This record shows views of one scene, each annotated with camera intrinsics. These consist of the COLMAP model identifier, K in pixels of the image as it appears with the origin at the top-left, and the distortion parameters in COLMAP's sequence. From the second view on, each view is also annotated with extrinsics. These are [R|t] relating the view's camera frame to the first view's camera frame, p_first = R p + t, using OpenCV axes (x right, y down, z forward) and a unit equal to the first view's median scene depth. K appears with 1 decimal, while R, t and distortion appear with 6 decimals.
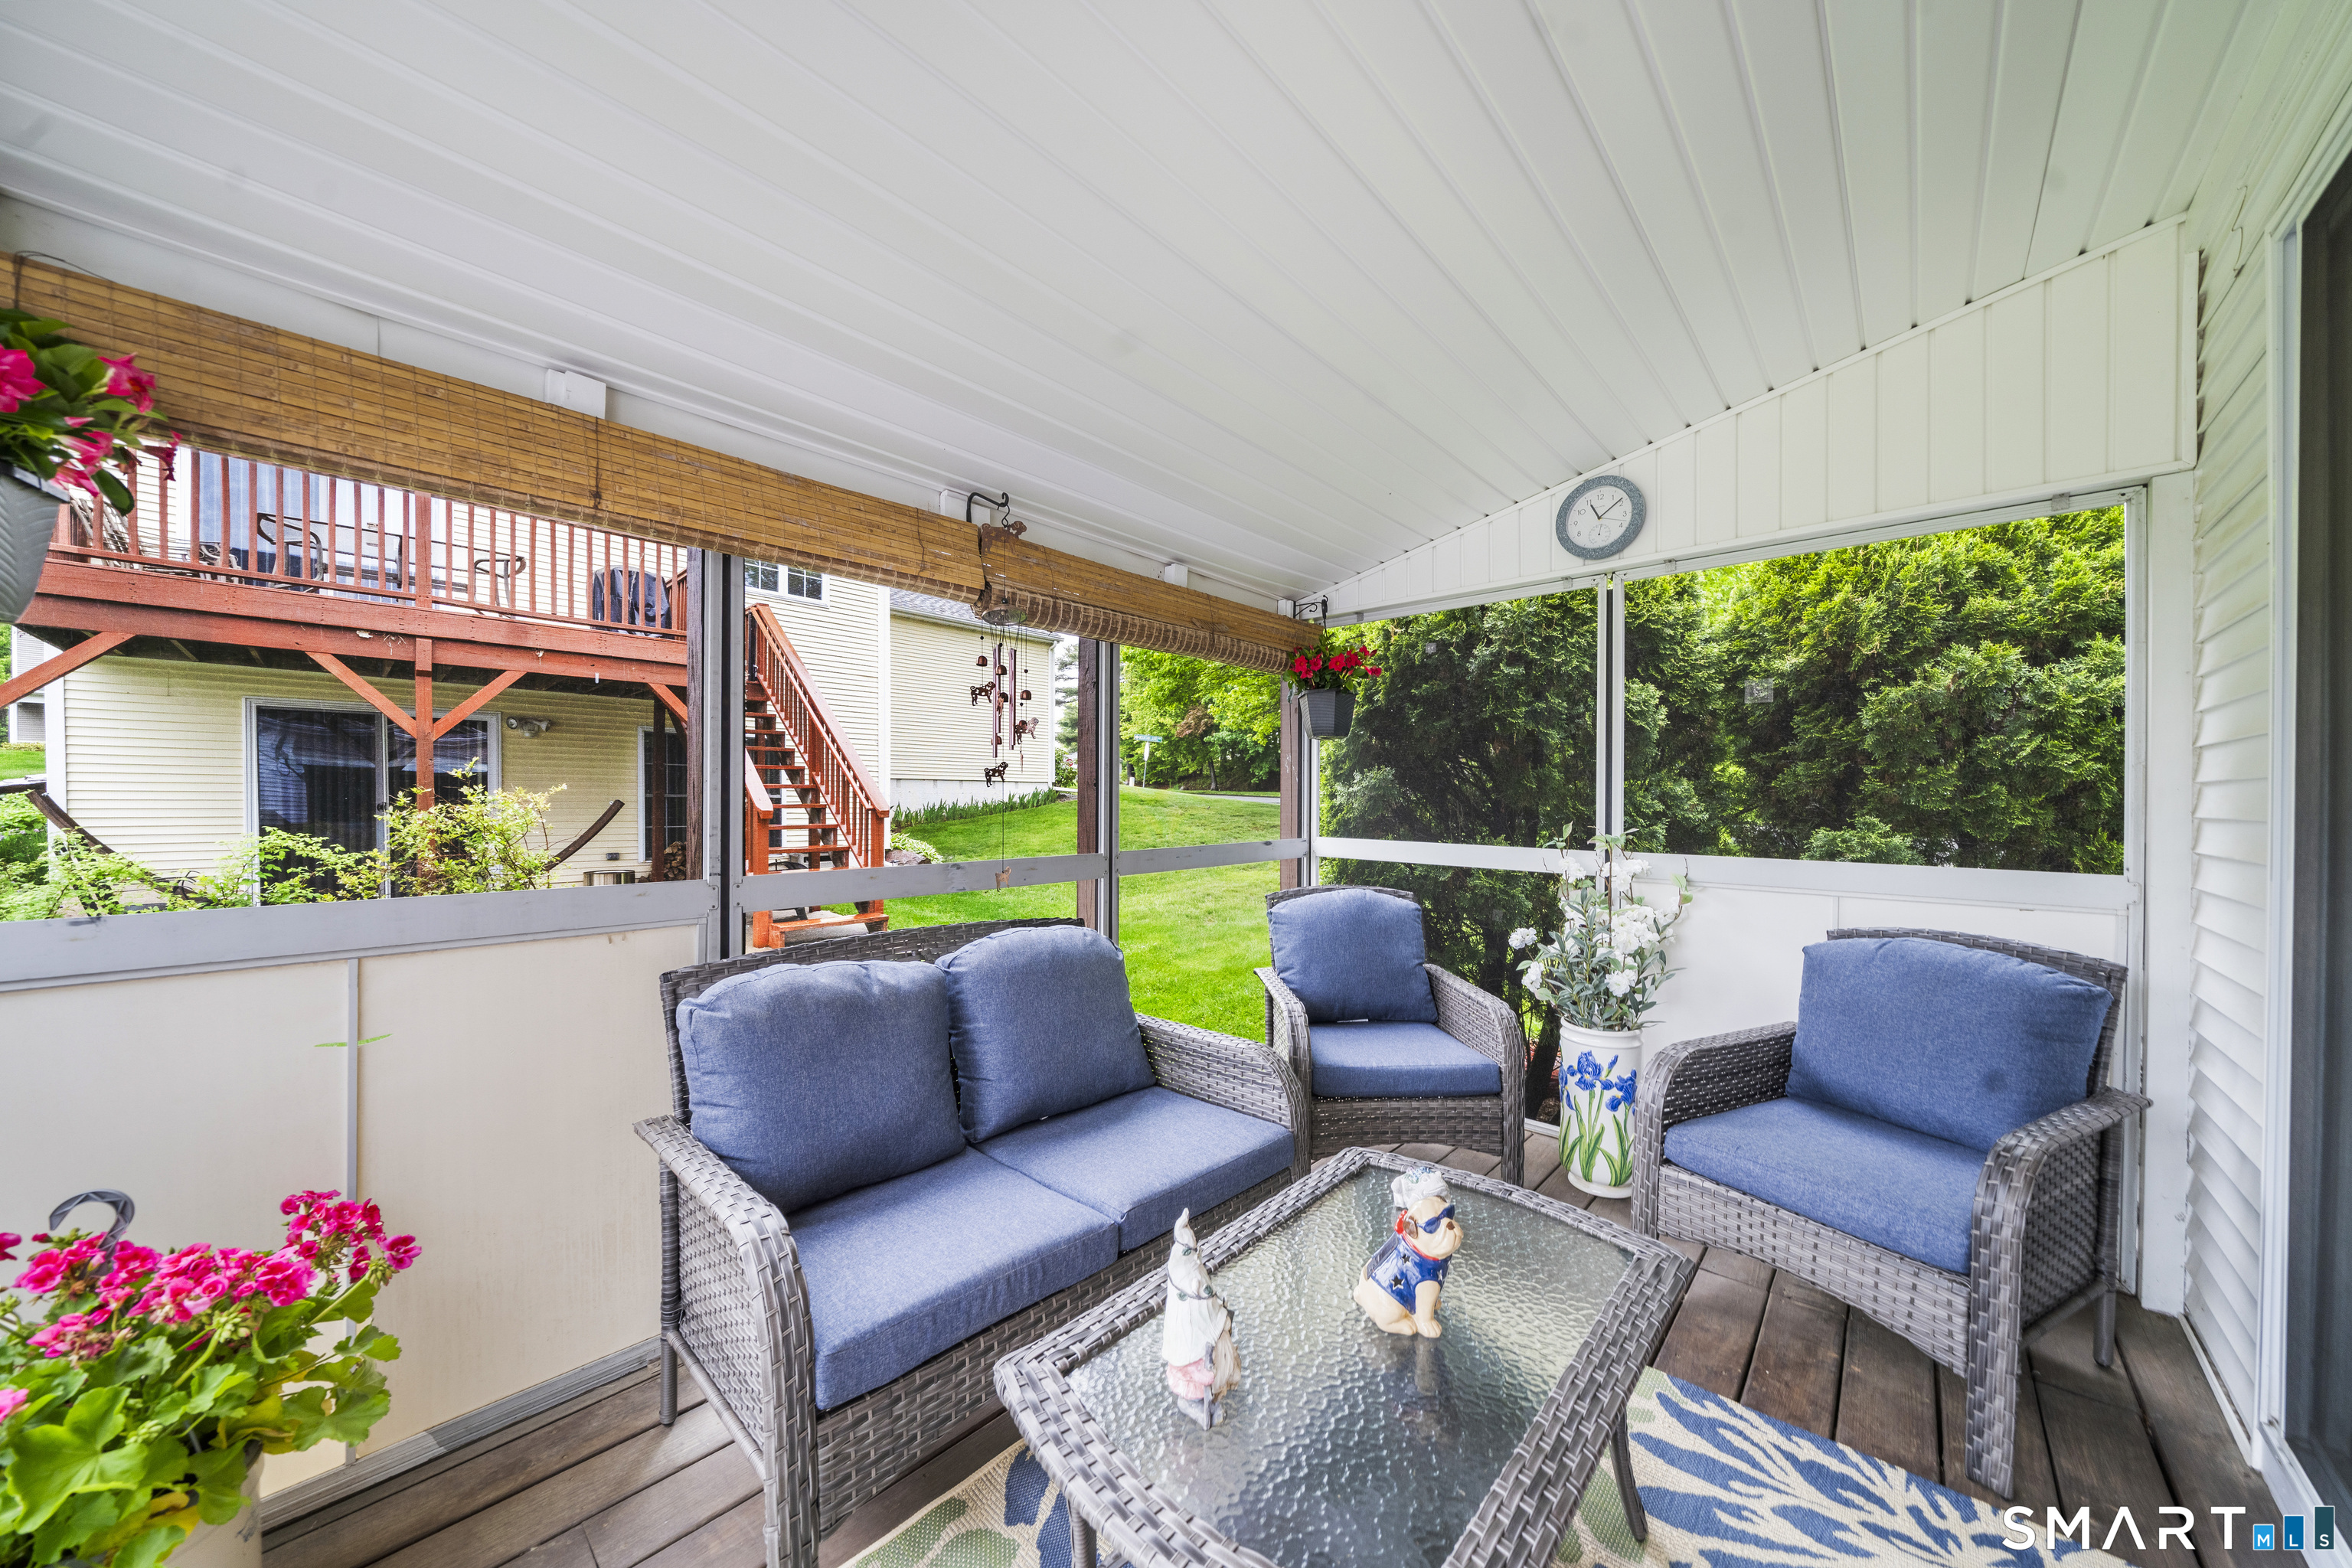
lens RADIAL K [[804.2, 0, 1181.8], [0, 804.2, 804.8], [0, 0, 1]] dist [-0.000423, -0.000164]
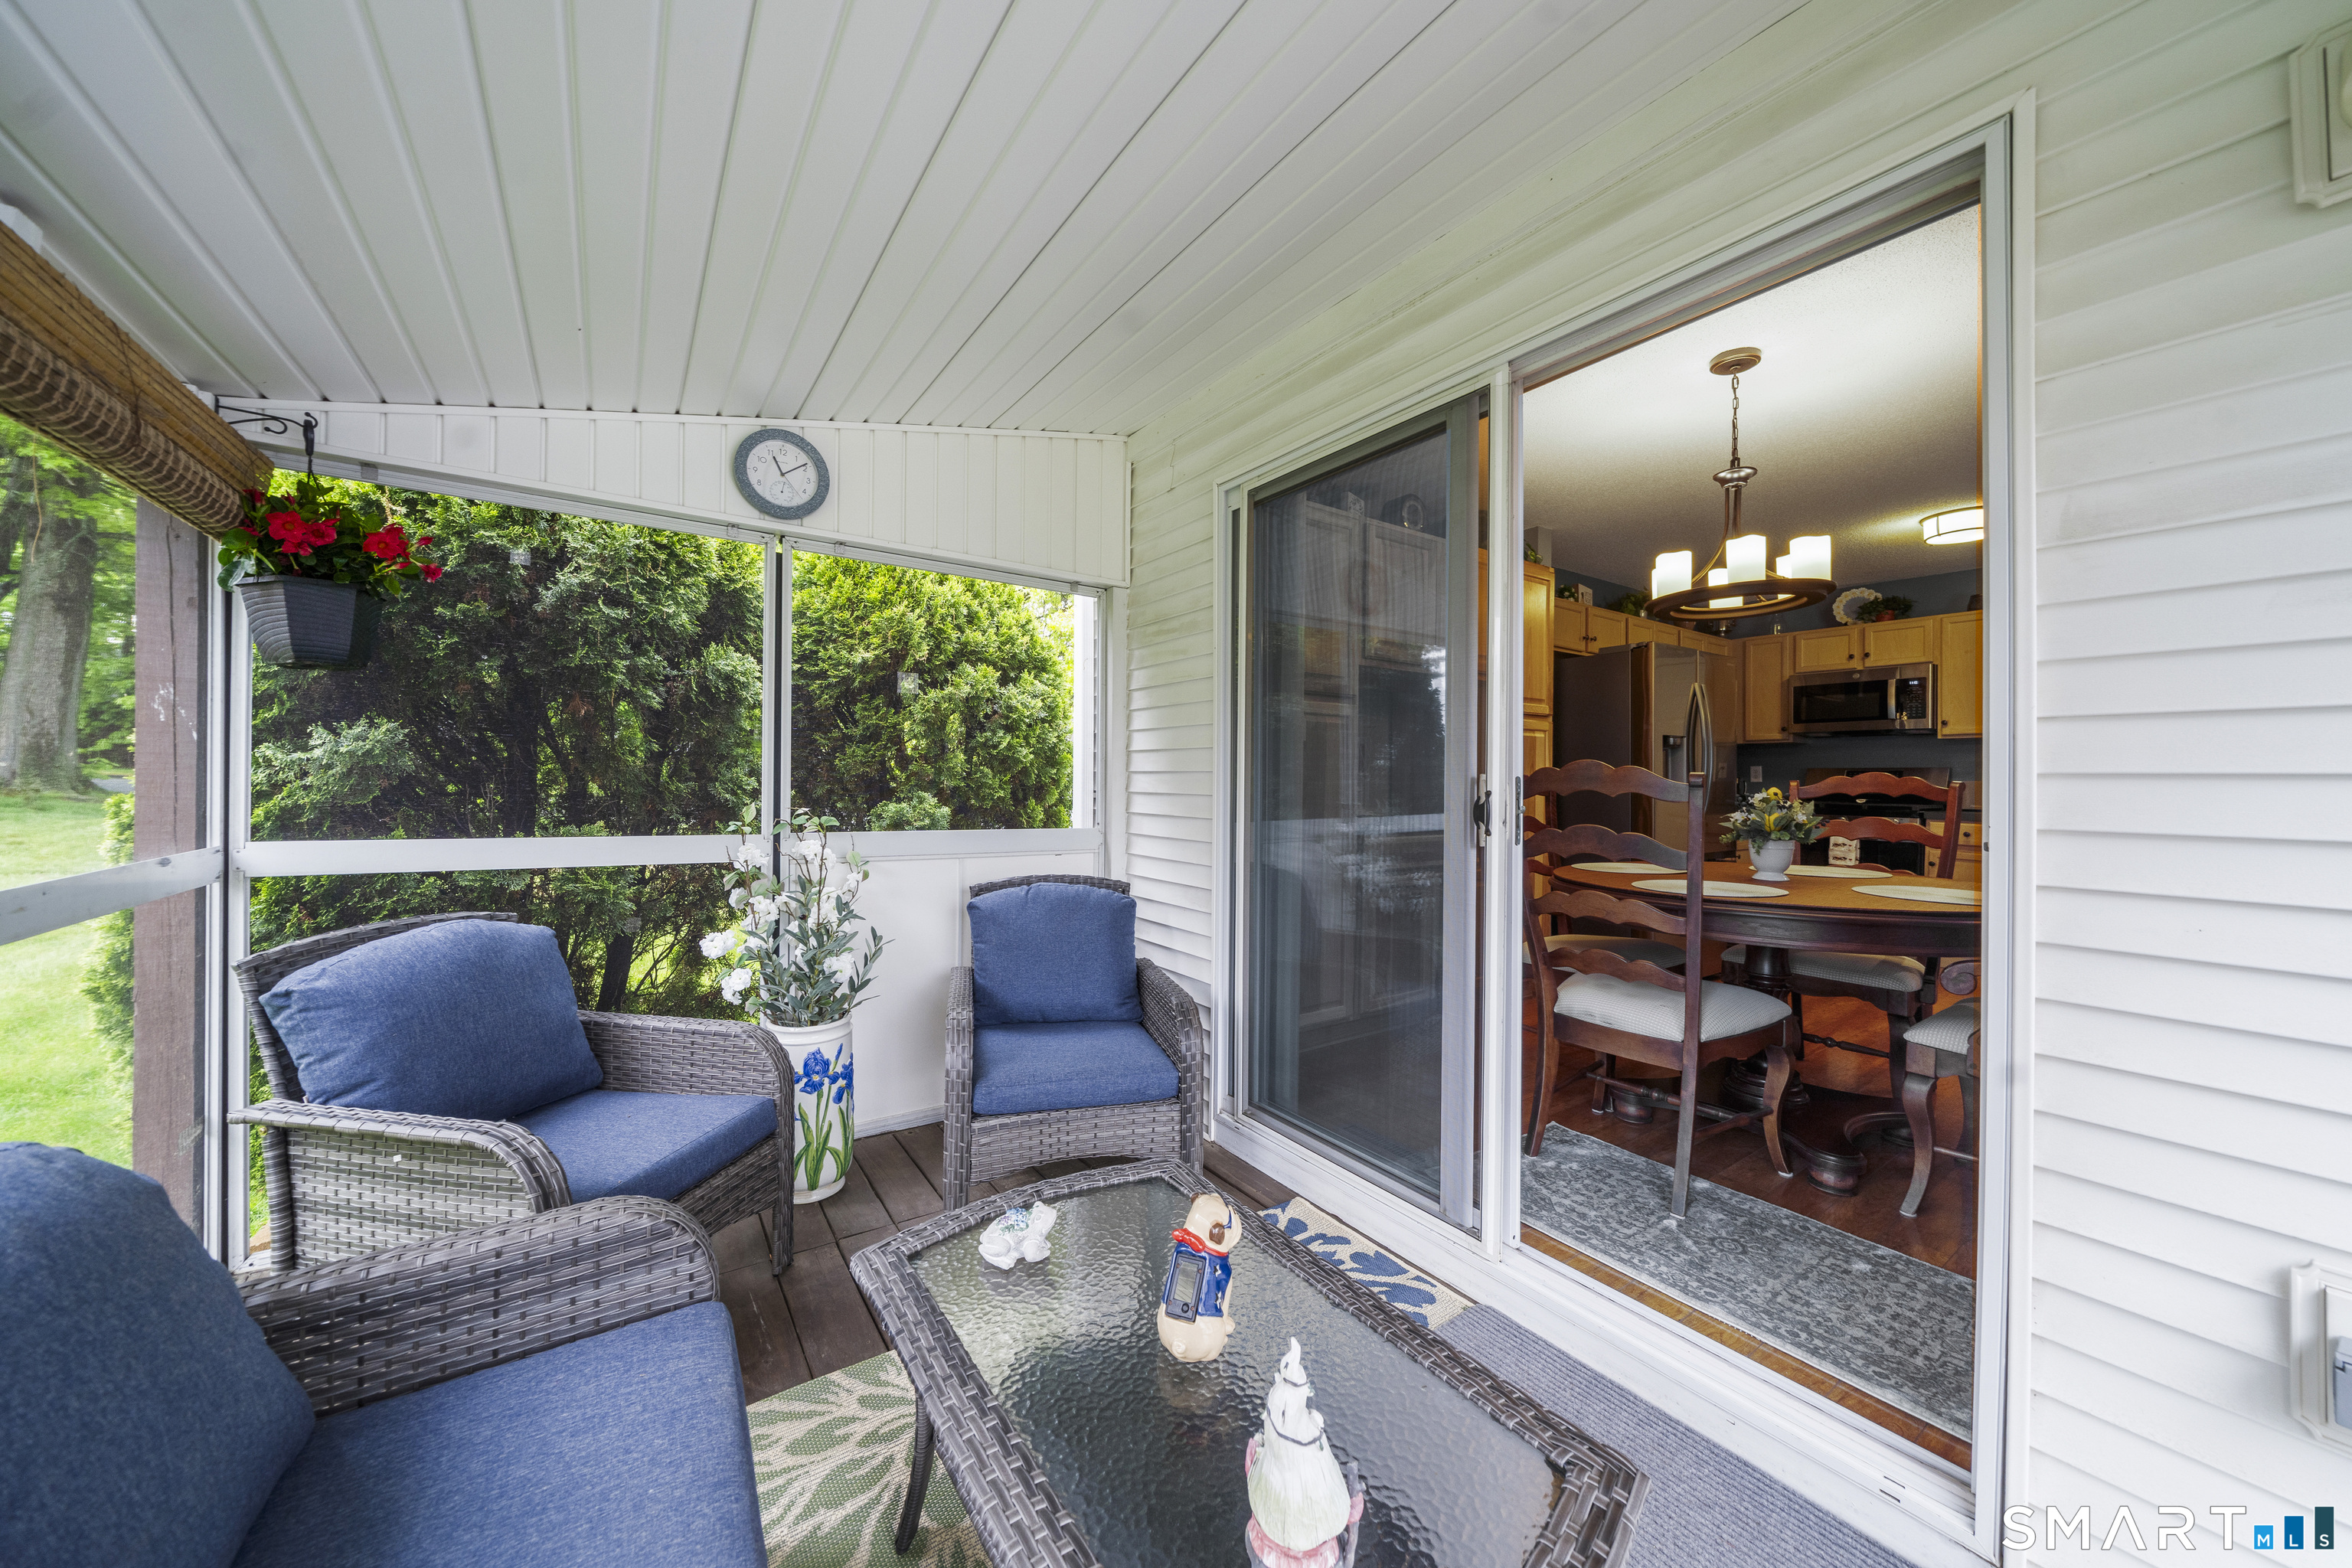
lens RADIAL K [[804.2, 0, 1192.3], [0, 804.2, 775.8], [0, 0, 1]] dist [-0.000423, -0.000164]
pose [[0.243779, 0.004384, 0.969821, -0.251868], [-0.006446, 0.999975, -0.002900, -0.009183], [-0.969810, -0.005545, 0.243801, 0.302770]]
